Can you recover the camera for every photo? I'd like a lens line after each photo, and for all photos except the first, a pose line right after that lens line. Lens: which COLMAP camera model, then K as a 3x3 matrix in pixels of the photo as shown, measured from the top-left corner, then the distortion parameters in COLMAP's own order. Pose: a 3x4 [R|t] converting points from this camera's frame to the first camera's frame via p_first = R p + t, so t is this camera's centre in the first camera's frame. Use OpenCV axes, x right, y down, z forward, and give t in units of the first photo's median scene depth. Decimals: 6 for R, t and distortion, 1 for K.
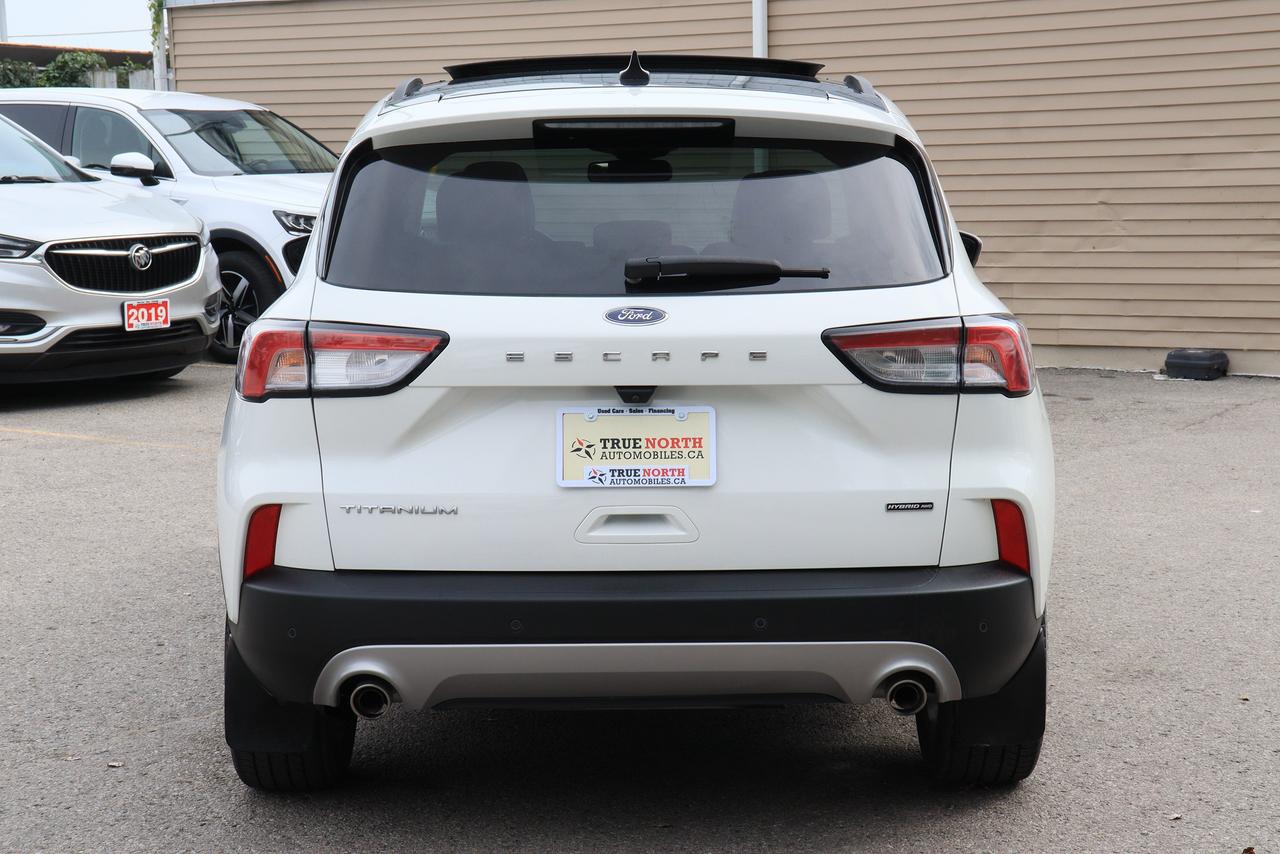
lens RADIAL K [[2391.2, 0, 640.0], [0, 2391.2, 427.0], [0, 0, 1]] dist [0.011152, 0.002714]
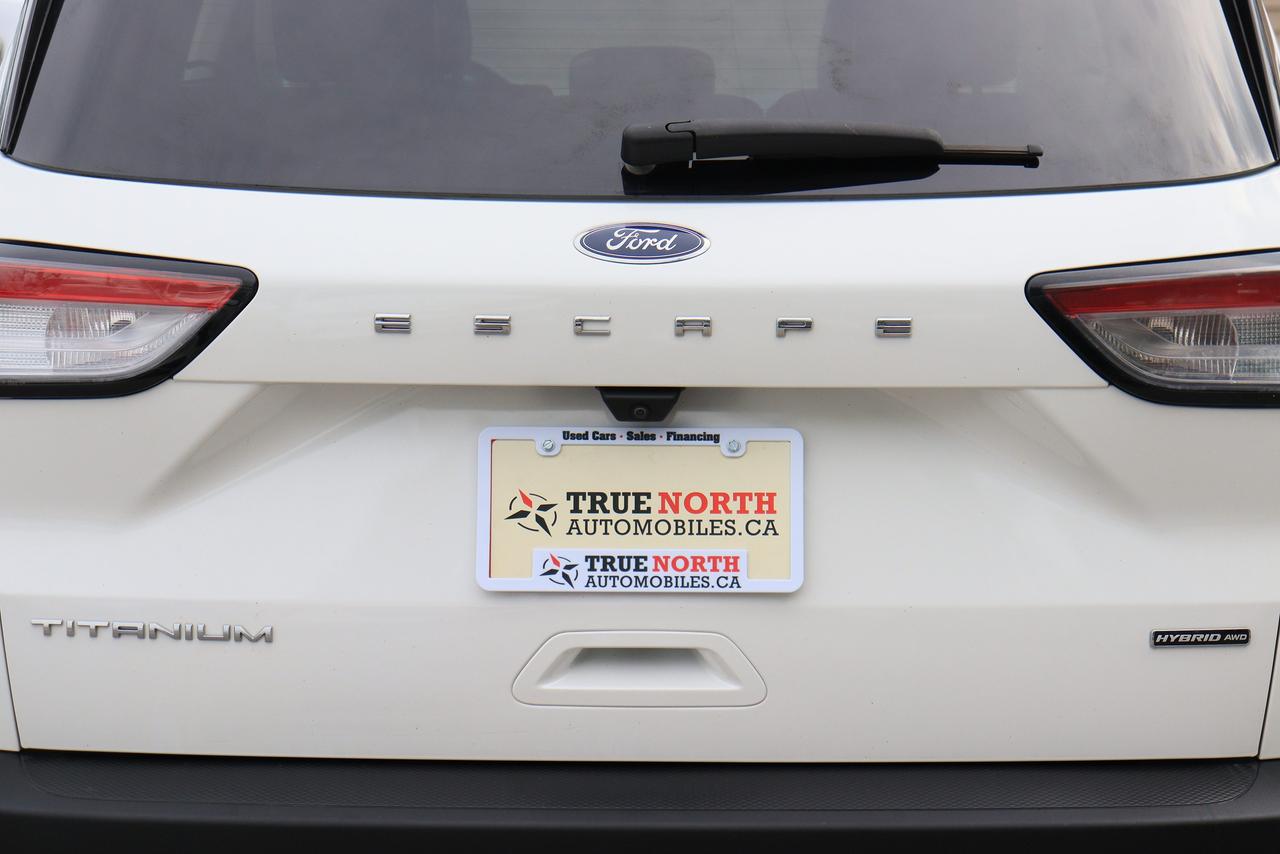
lens RADIAL K [[3034.9, 0, 640.0], [0, 3034.9, 427.0], [0, 0, 1]] dist [0.346992, 0.205561]
pose [[0.999909, 0.012905, -0.003812, 0.000495], [-0.012768, 0.999343, 0.033916, -0.029727], [0.004247, -0.033865, 0.999417, 0.379281]]
